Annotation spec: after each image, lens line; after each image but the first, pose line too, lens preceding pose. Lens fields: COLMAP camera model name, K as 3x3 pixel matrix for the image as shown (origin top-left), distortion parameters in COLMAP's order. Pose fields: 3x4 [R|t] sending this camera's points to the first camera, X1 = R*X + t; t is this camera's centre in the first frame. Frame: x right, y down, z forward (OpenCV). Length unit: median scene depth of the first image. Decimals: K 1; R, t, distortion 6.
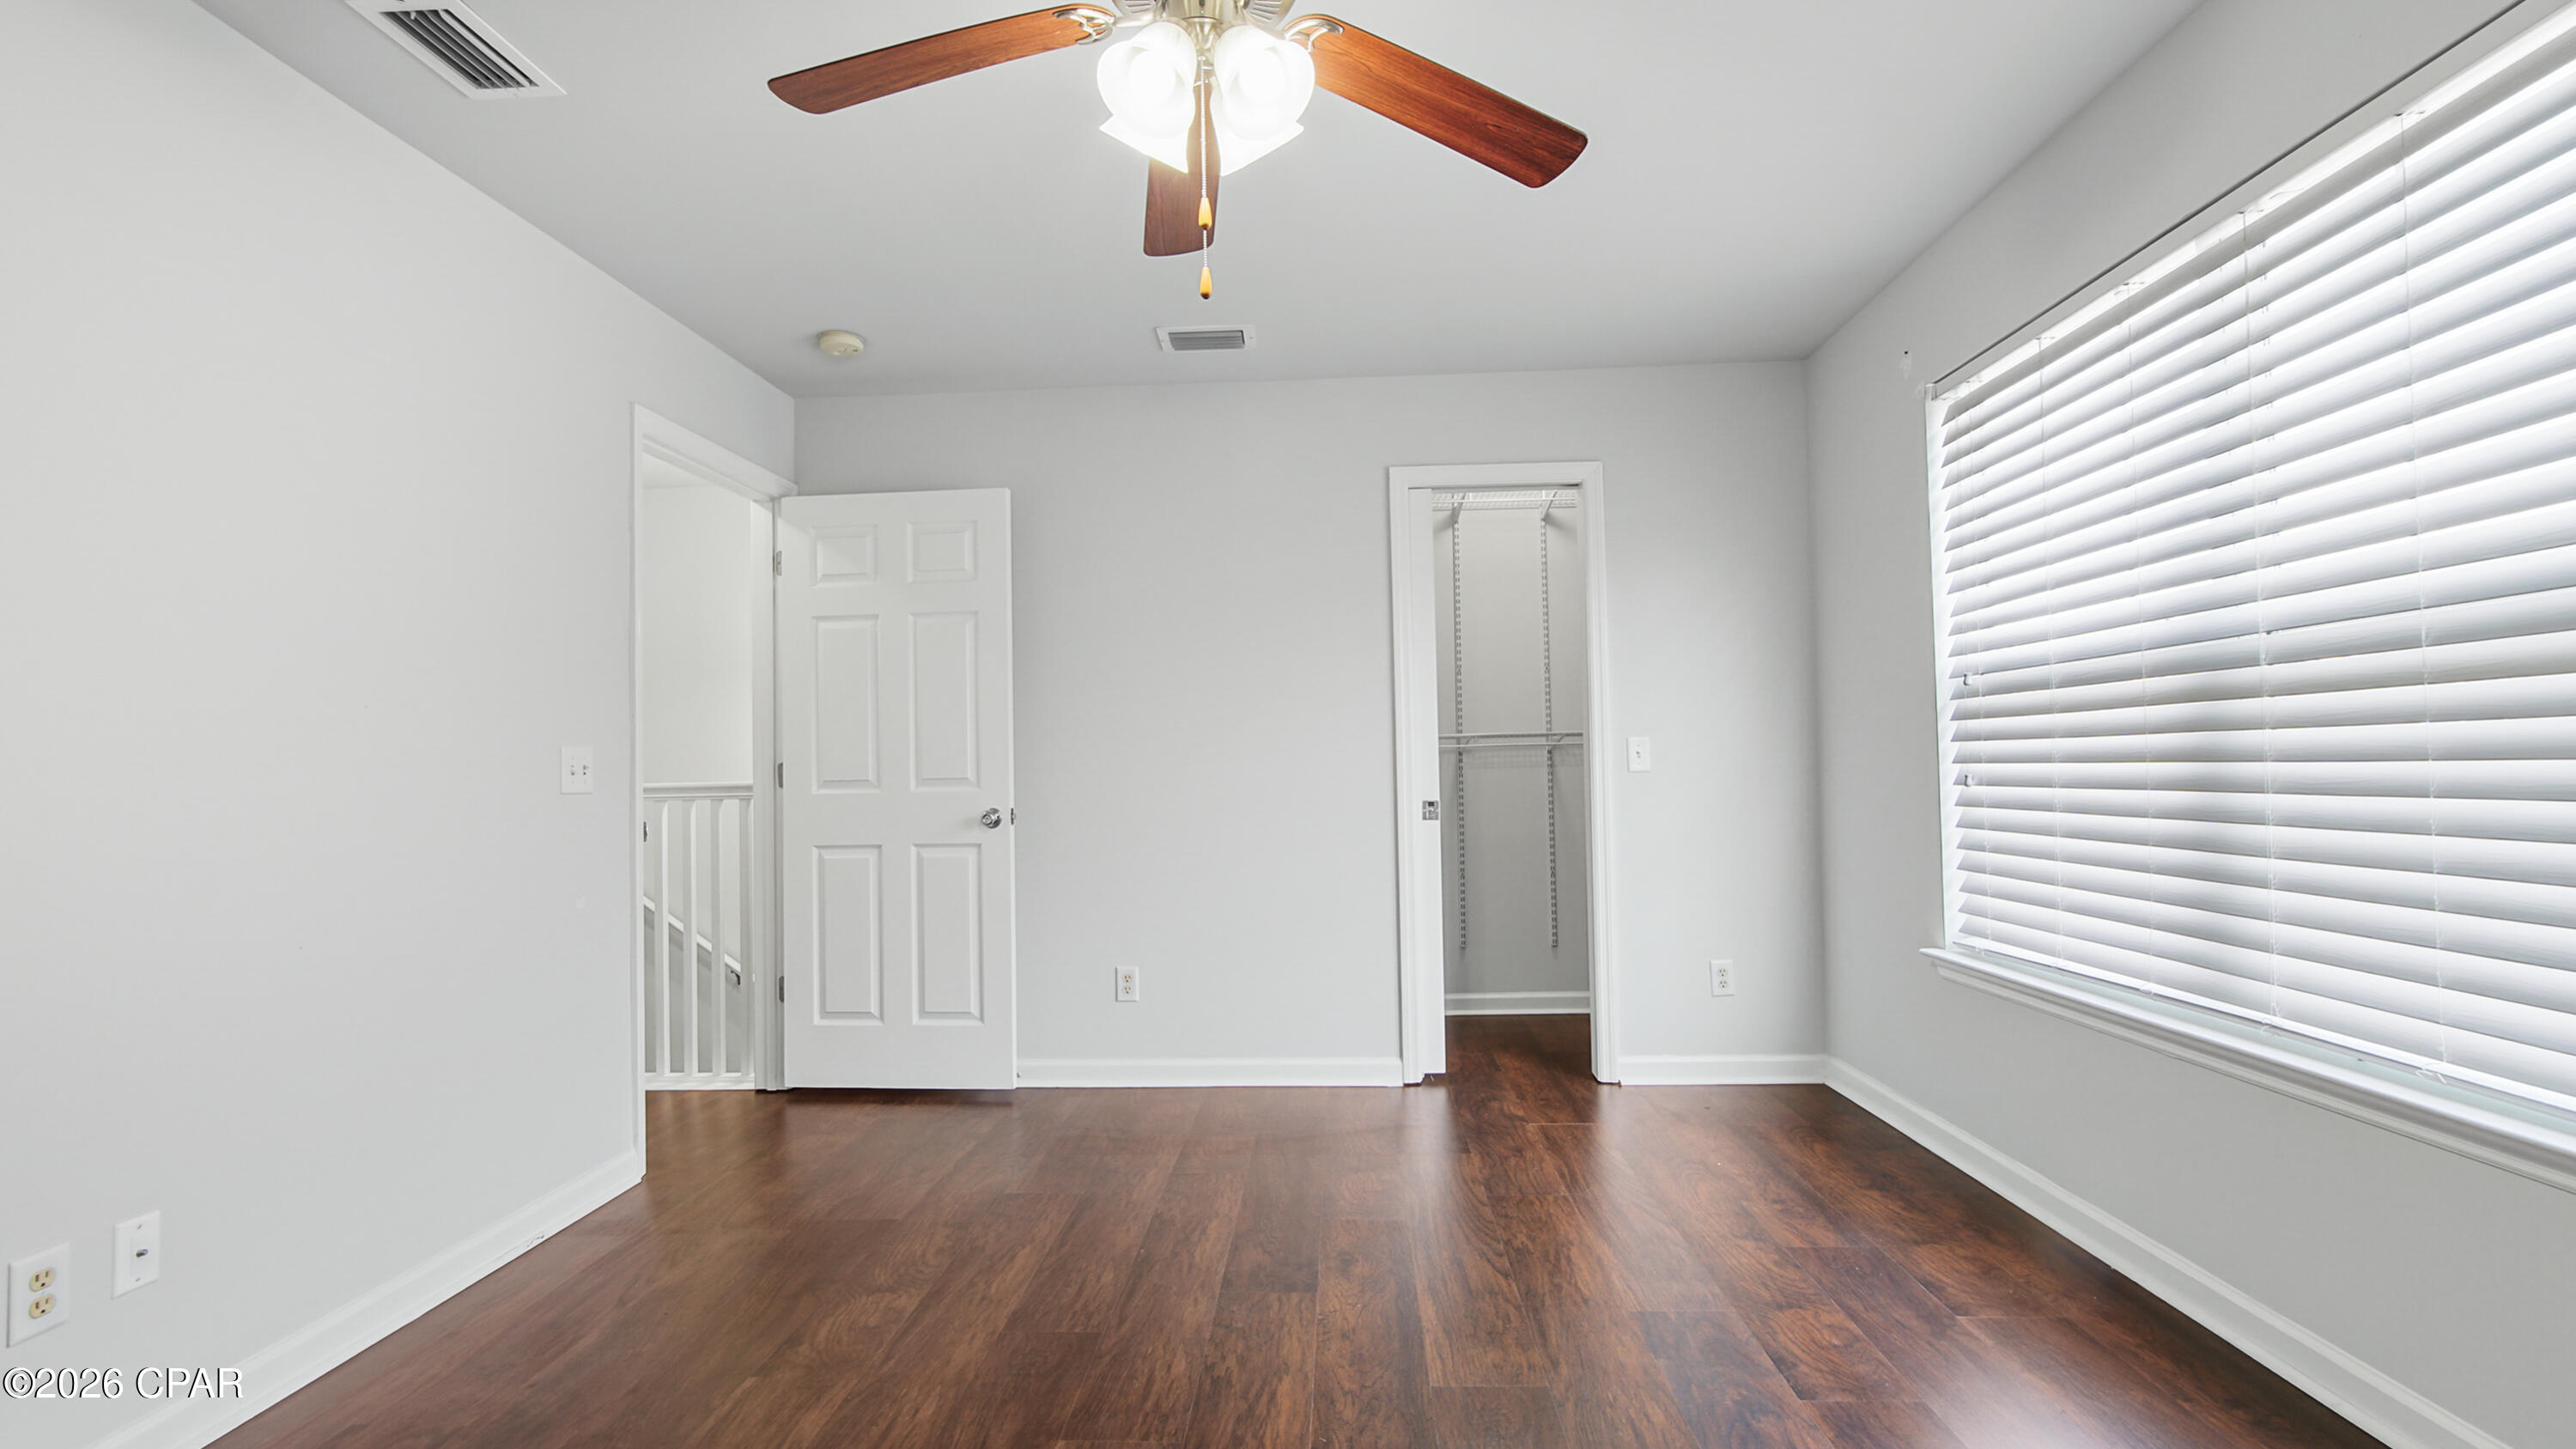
lens RADIAL K [[1234.3, 0, 1307.4], [0, 1234.3, 794.5], [0, 0, 1]] dist [-0.002119, -0.000043]
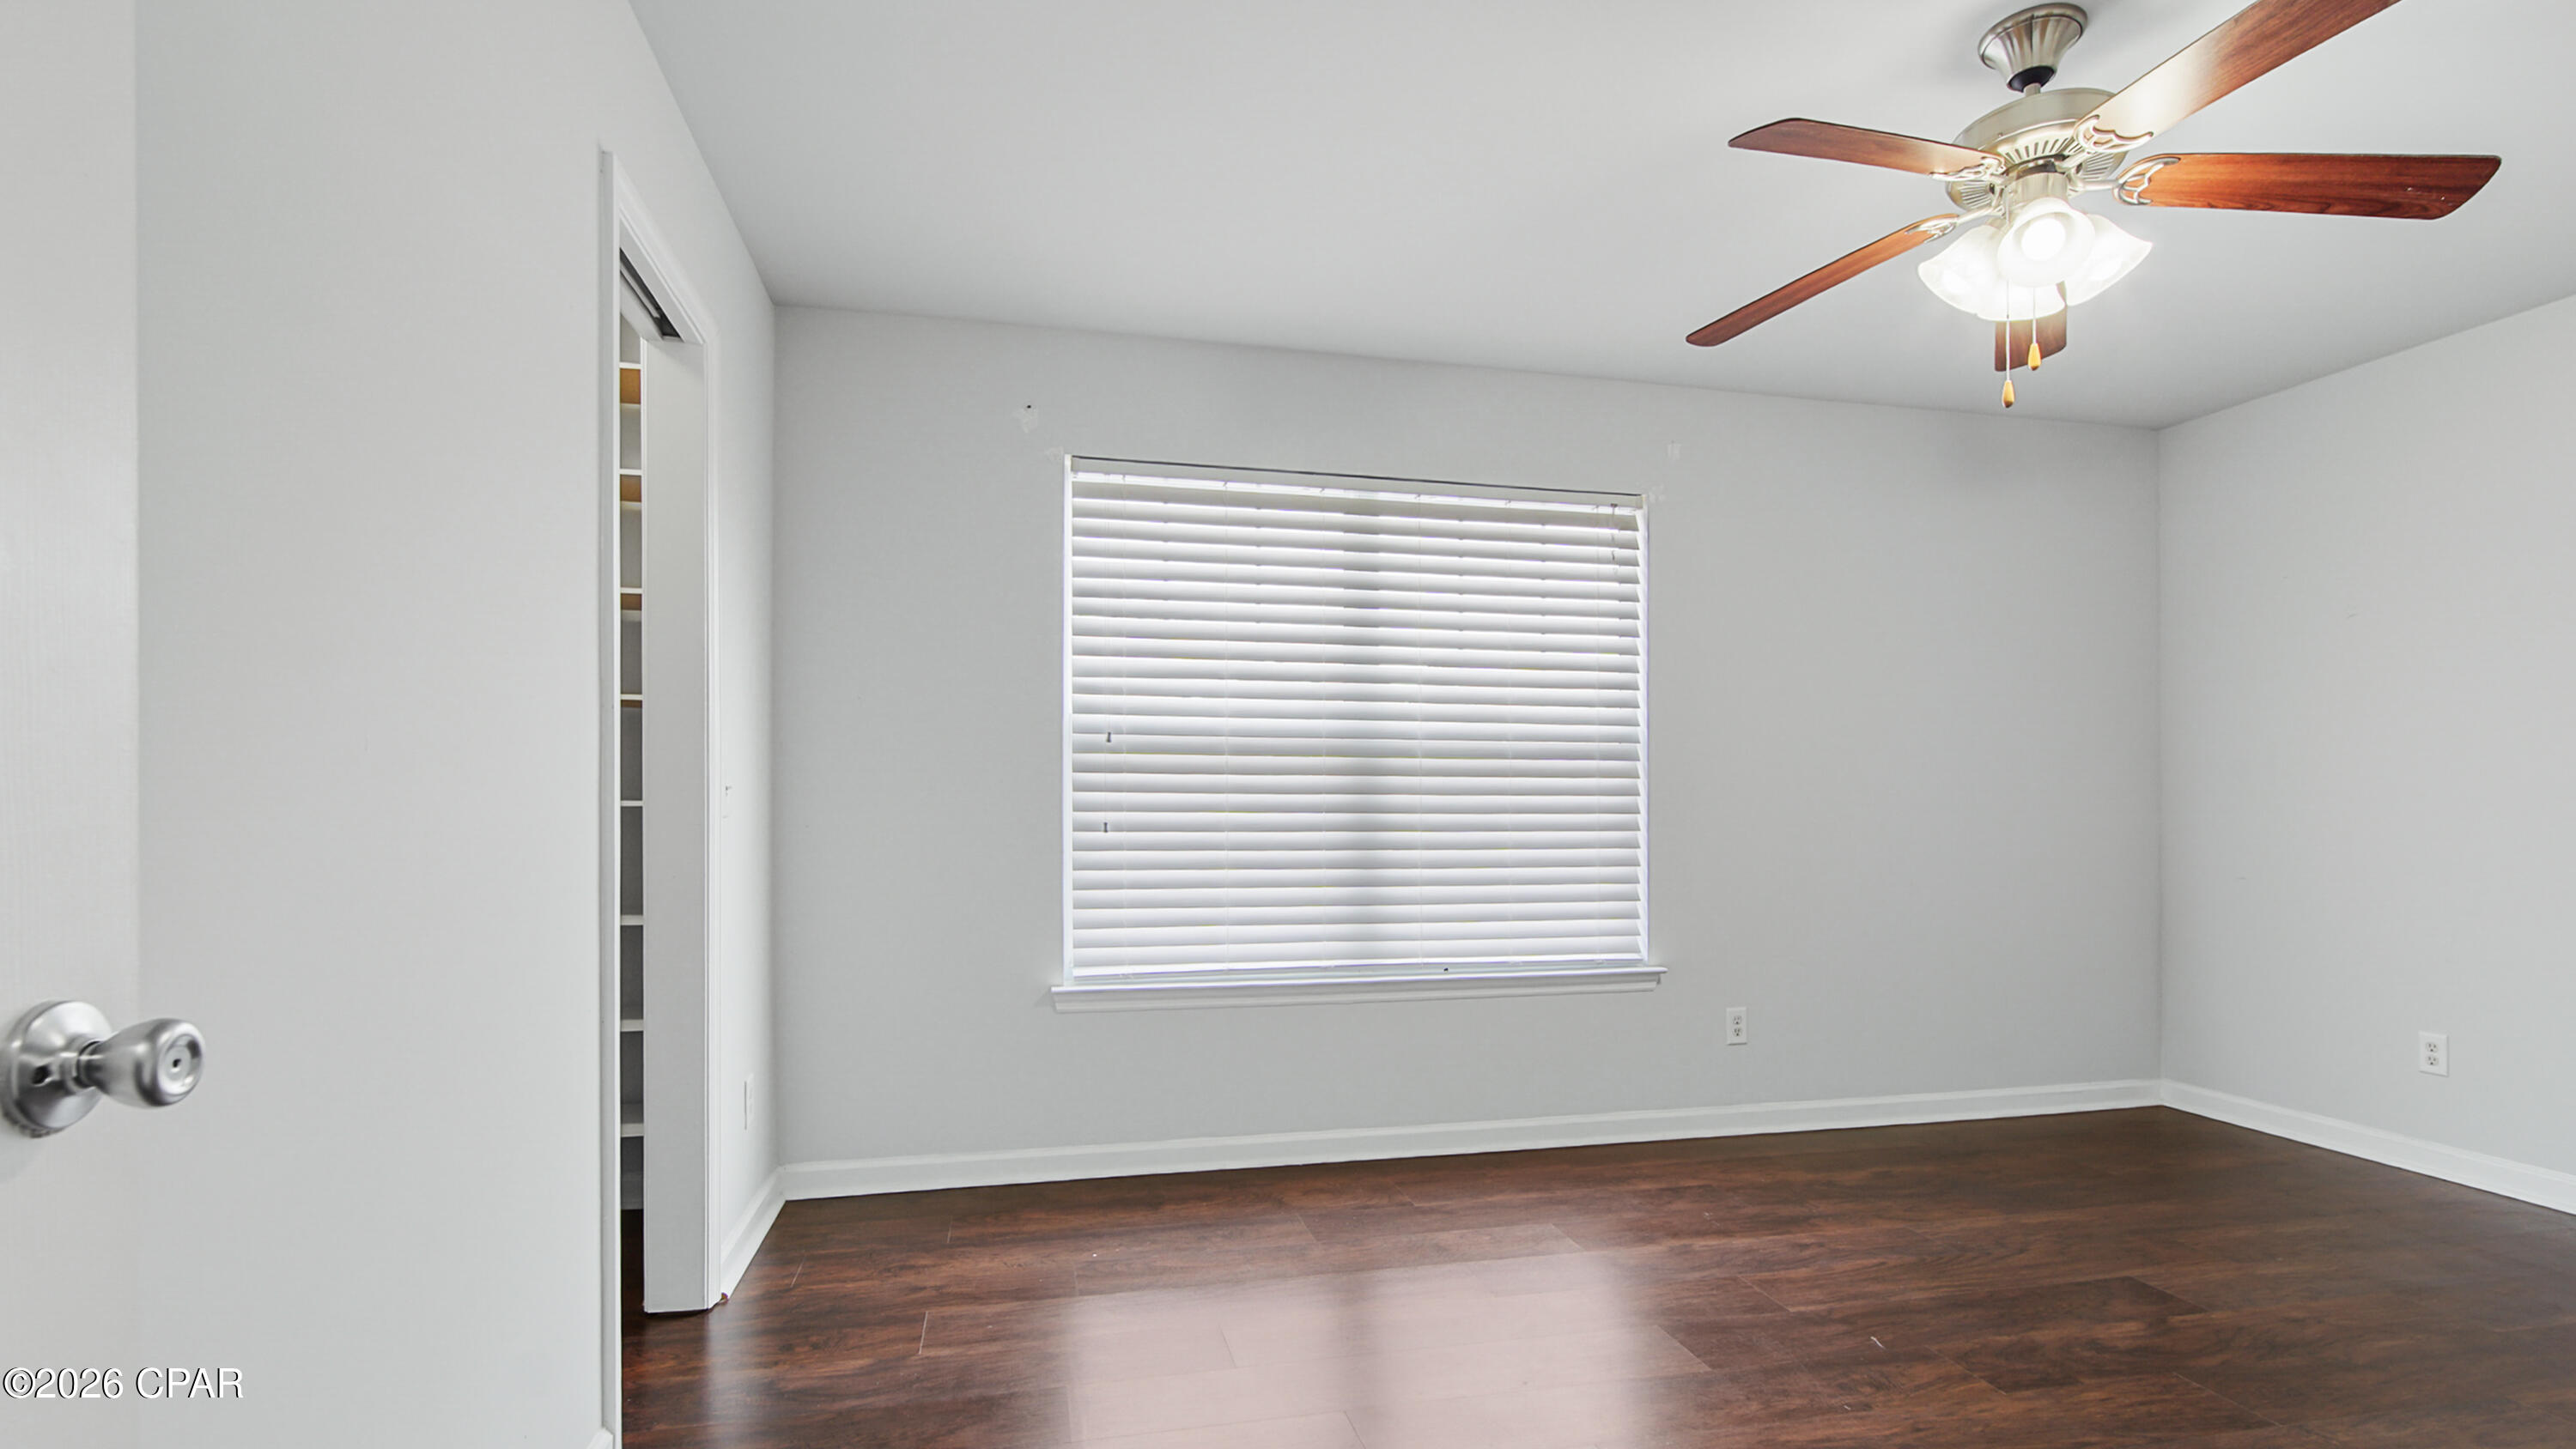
lens RADIAL K [[1233.9, 0, 1307.4], [0, 1233.9, 794.5], [0, 0, 1]] dist [-0.002119, -0.000043]
pose [[-0.313728, 0.028106, 0.949097, -0.641718], [0.016078, 0.999576, -0.024286, -0.009786], [-0.949377, 0.007641, -0.314047, 1.279943]]
